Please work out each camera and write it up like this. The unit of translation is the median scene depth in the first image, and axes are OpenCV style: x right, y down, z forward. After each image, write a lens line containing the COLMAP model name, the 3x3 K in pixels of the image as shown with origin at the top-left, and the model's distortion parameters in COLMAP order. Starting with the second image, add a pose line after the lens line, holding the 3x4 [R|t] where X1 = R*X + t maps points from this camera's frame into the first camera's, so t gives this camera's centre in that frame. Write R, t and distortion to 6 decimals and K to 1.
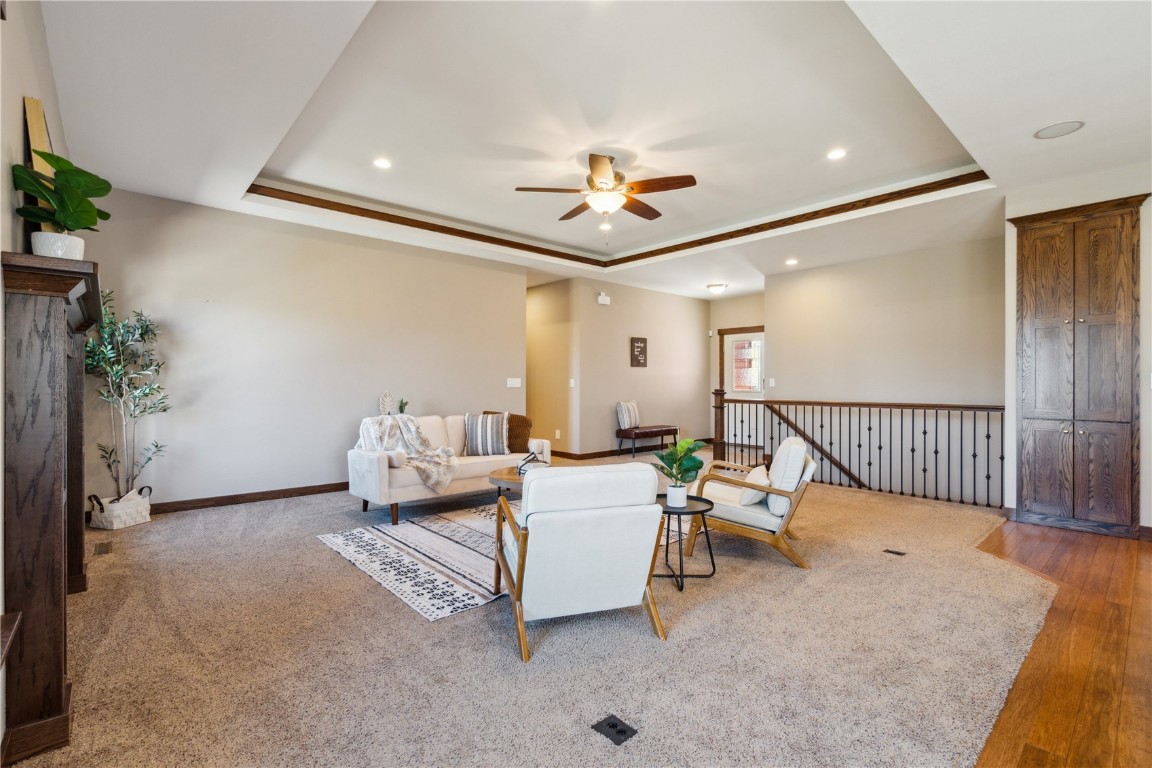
lens RADIAL K [[522.4, 0, 575.3], [0, 522.4, 383.6], [0, 0, 1]] dist [-0.000255, 0.000928]
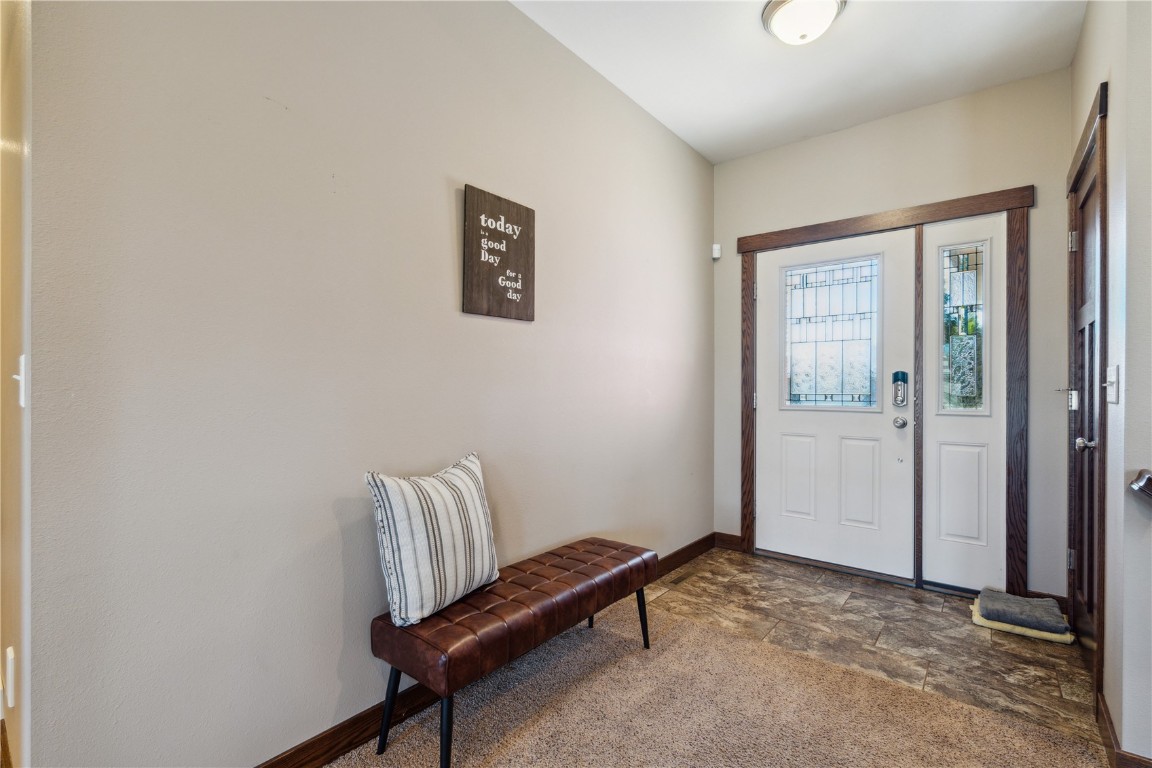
lens RADIAL K [[522.4, 0, 575.5], [0, 522.4, 387.6], [0, 0, 1]] dist [-0.000255, 0.000928]
pose [[0.985238, 0.006033, 0.171087, 0.114817], [-0.005279, 0.999974, -0.004860, 0.001857], [-0.171111, 0.003885, 0.985244, 0.751131]]
